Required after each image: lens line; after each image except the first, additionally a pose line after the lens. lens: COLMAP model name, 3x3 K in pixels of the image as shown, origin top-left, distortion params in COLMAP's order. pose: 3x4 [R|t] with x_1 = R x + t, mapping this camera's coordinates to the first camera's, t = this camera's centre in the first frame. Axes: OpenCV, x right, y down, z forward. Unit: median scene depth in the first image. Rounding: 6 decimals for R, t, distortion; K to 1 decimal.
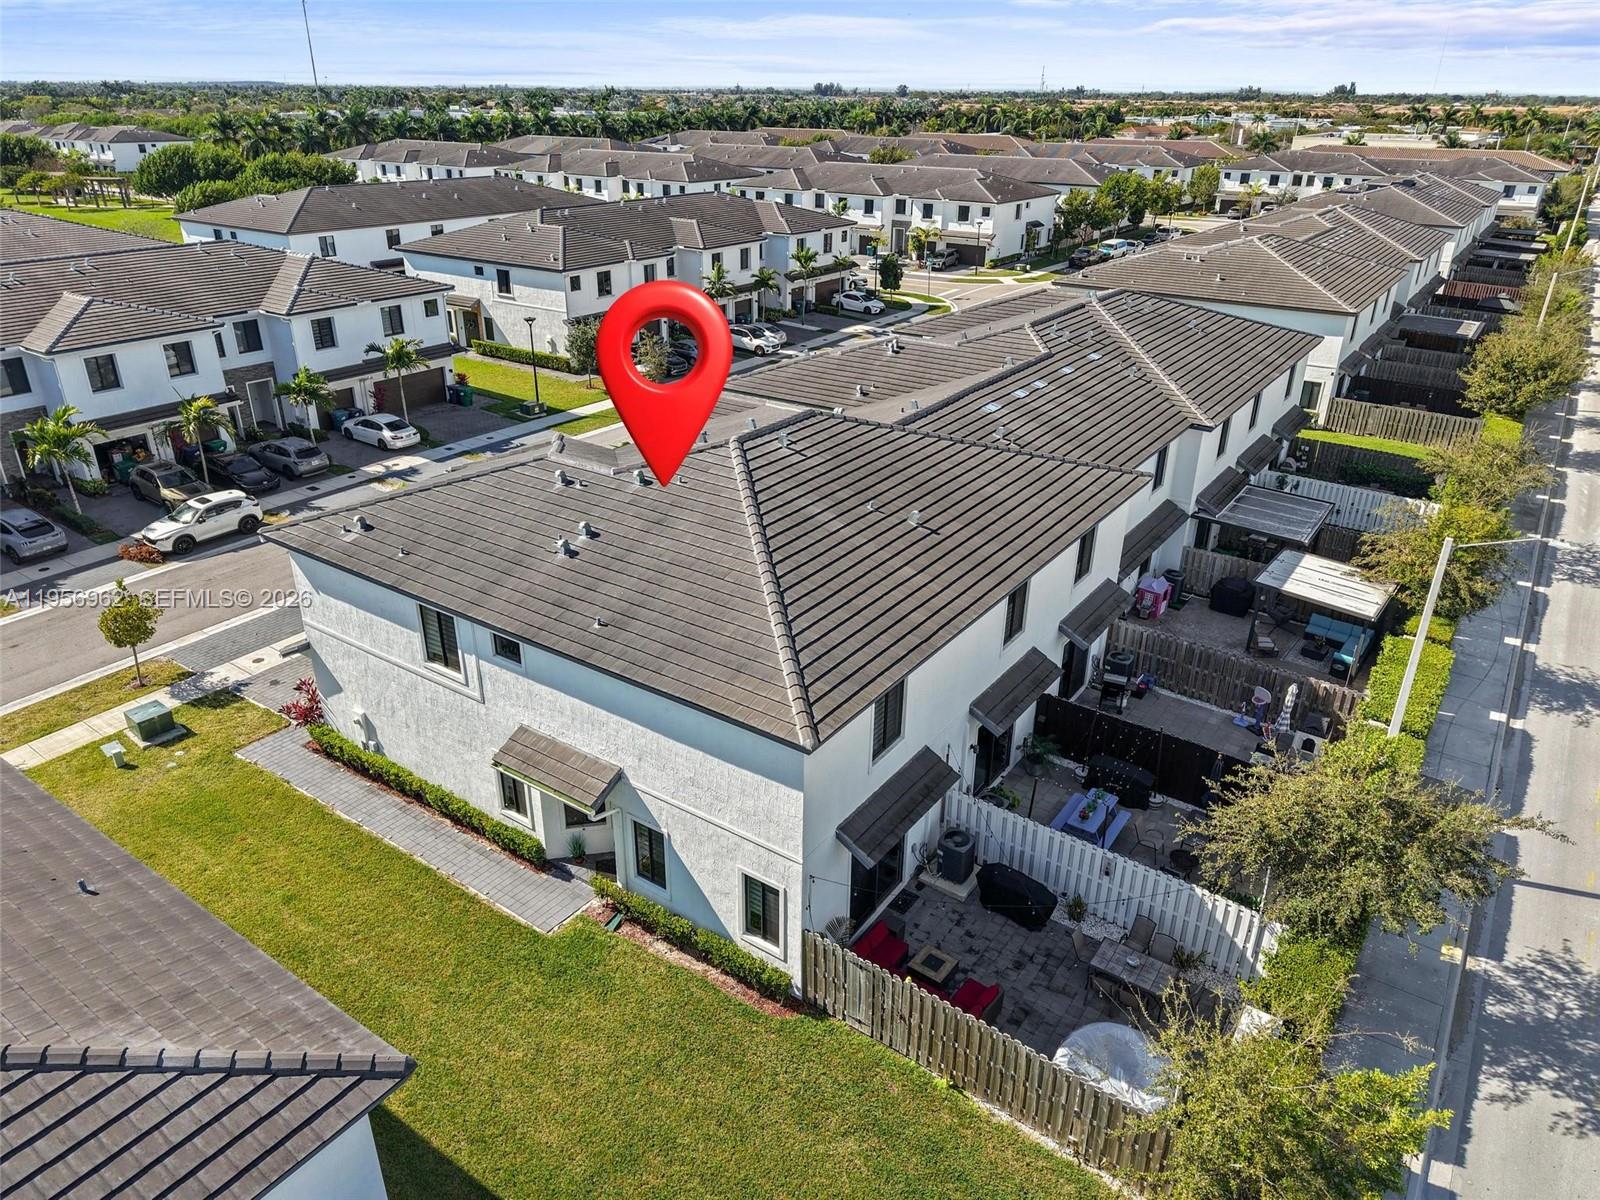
lens RADIAL K [[1081.6, 0, 797.6], [0, 1081.6, 608.4], [0, 0, 1]] dist [0.011550, -0.003183]
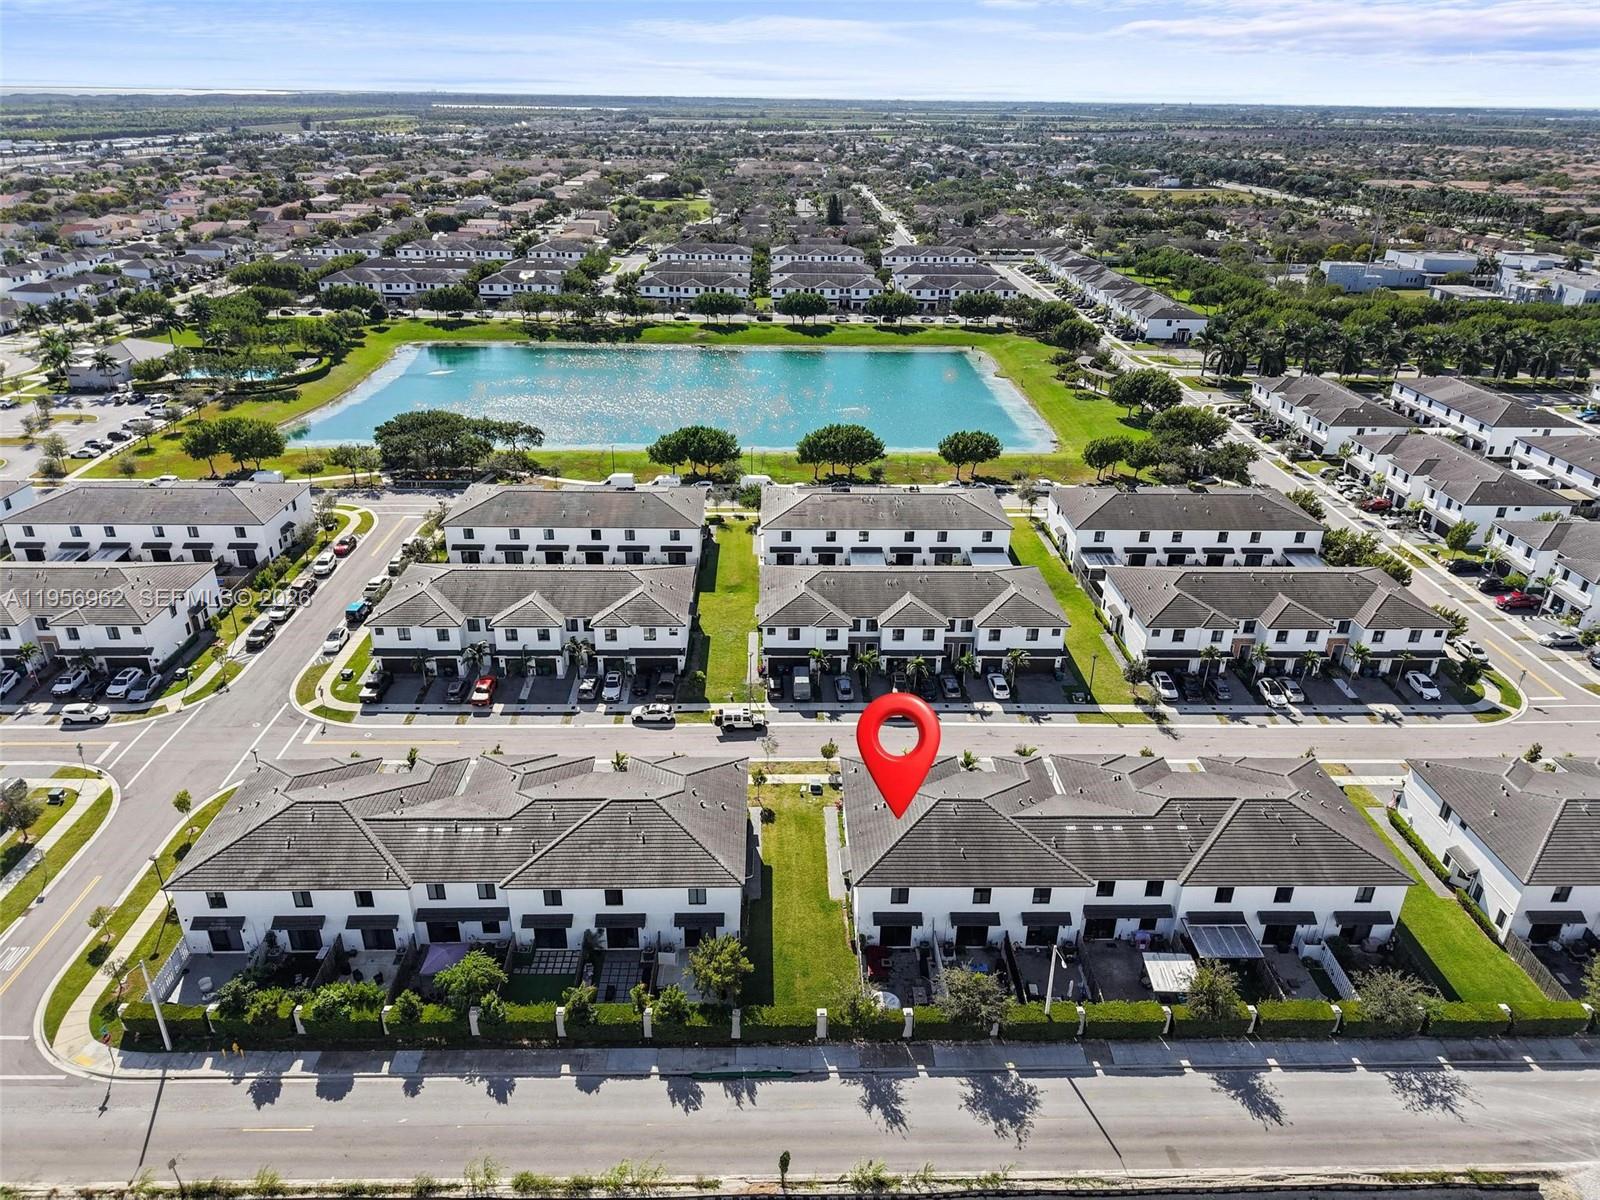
lens RADIAL K [[1081.6, 0, 798.0], [0, 1081.6, 601.4], [0, 0, 1]] dist [0.011550, -0.003183]
pose [[0.596827, 0.349757, -0.722127, 1.044426], [-0.363056, 0.920308, 0.145684, -0.587561], [0.715533, 0.175224, 0.676246, -0.911544]]
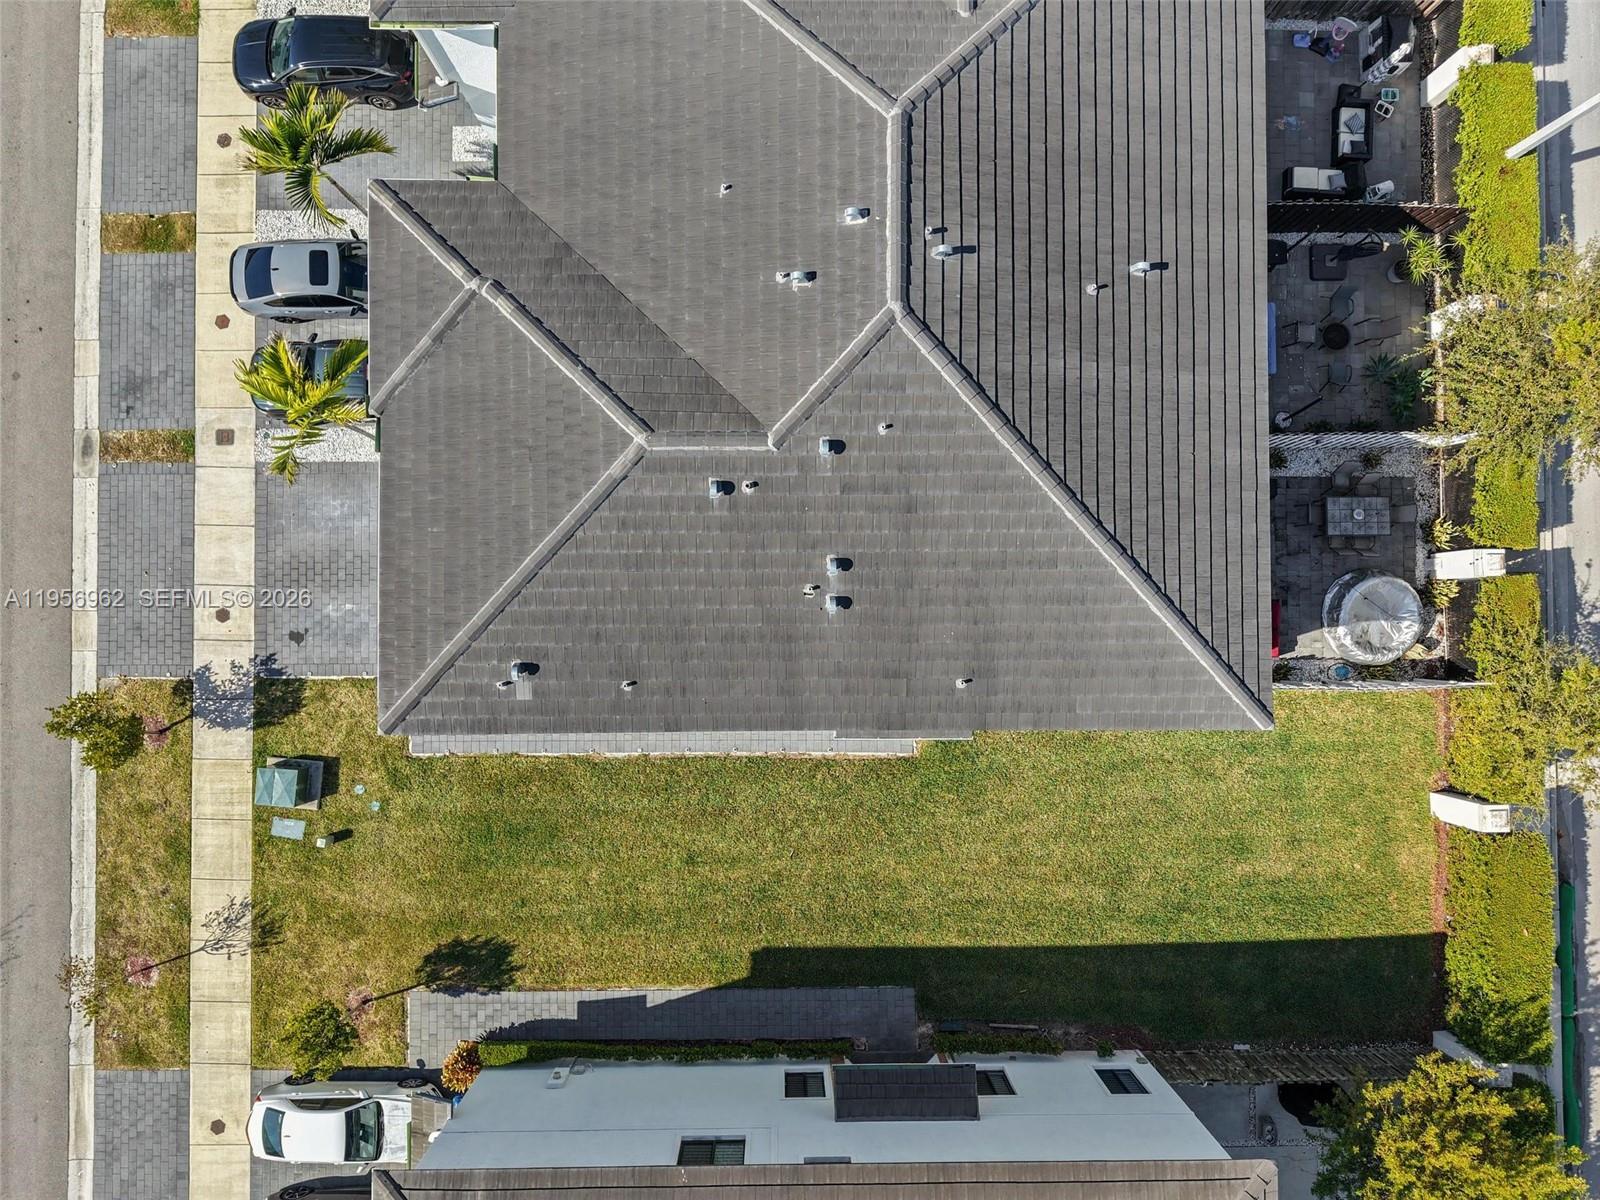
lens RADIAL K [[1081.6, 0, 801.2], [0, 1081.6, 598.6], [0, 0, 1]] dist [0.011550, -0.003183]
pose [[0.813233, -0.581785, 0.013399, -0.129509], [0.252669, 0.373741, 0.892455, -0.410332], [-0.524224, -0.722388, 0.450937, 0.343993]]
